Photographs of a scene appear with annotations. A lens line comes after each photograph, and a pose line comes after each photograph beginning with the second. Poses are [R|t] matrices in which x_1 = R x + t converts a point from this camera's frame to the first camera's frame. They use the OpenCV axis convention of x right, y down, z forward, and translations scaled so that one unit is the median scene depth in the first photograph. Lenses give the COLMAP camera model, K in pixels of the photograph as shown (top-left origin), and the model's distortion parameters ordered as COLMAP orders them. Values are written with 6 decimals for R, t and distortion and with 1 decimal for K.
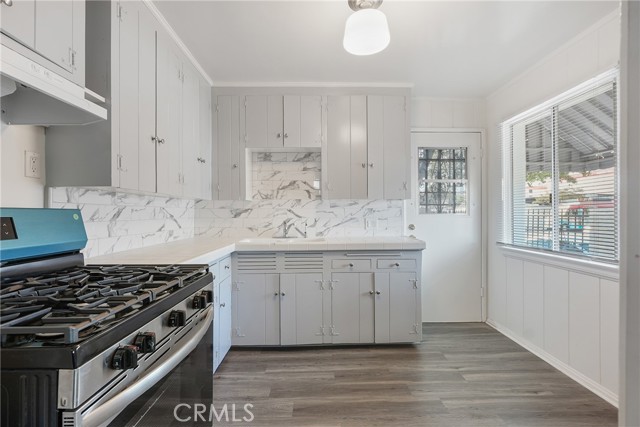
lens RADIAL K [[295.1, 0, 321.3], [0, 295.1, 211.7], [0, 0, 1]] dist [-0.000726, 0.002132]
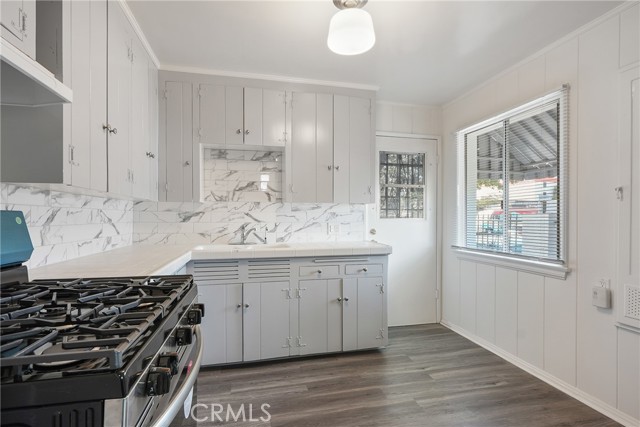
lens RADIAL K [[316.7, 0, 320.3], [0, 316.7, 217.5], [0, 0, 1]] dist [0.001427, 0.001447]
pose [[0.979087, 0.004484, 0.203395, -0.104384], [-0.005772, 0.999967, 0.005740, -0.000586], [-0.203362, -0.006794, 0.979080, -0.004942]]
